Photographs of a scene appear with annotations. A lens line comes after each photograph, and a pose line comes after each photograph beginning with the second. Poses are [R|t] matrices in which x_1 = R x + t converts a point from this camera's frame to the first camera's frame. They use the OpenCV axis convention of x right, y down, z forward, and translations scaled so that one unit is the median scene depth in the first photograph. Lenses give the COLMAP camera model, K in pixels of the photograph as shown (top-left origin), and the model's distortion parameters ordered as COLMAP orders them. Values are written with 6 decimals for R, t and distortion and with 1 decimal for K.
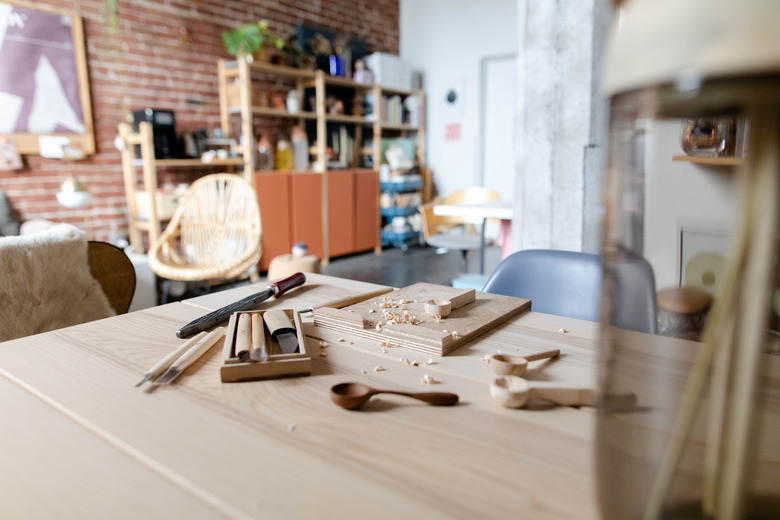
lens RADIAL K [[525.4, 0, 390.6], [0, 525.4, 258.8], [0, 0, 1]] dist [-0.009981, -0.005059]
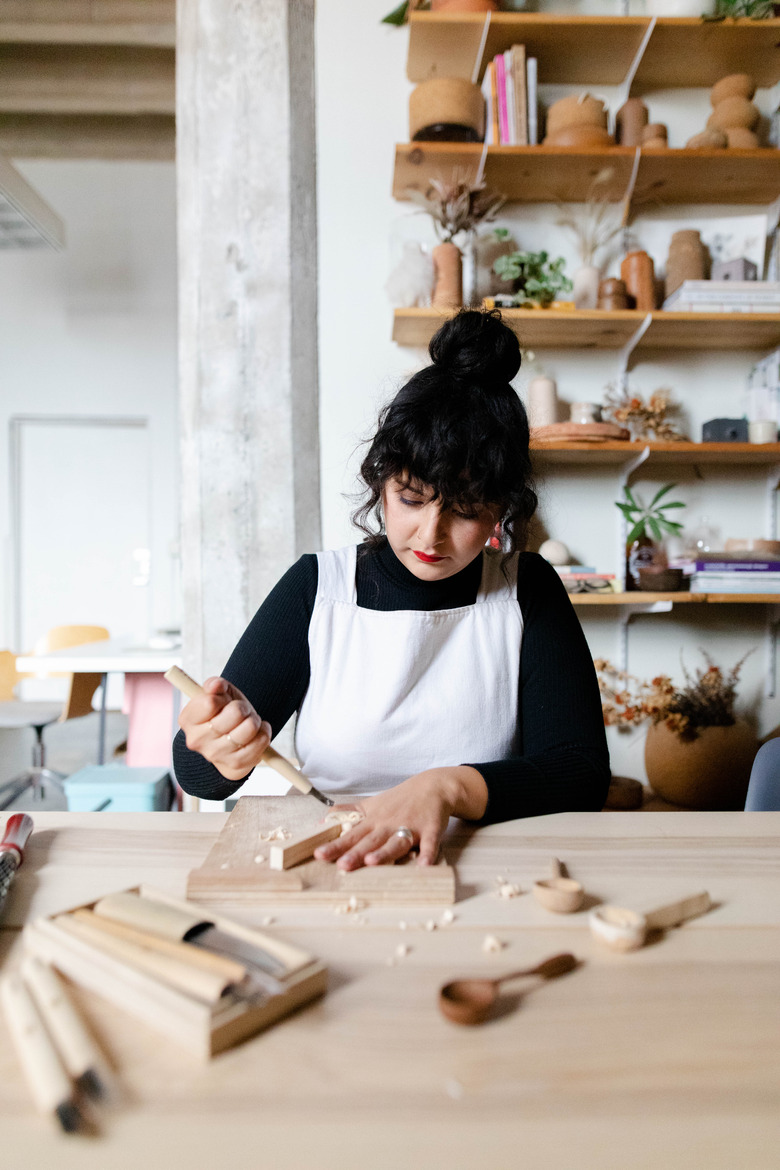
lens RADIAL K [[788.0, 0, 391.7], [0, 788.0, 581.3], [0, 0, 1]] dist [-0.009981, -0.005059]
pose [[0.797167, 0.005275, 0.603736, -0.416030], [0.100216, 0.984934, -0.140930, -0.062874], [-0.595384, 0.172849, 0.784628, 0.137302]]
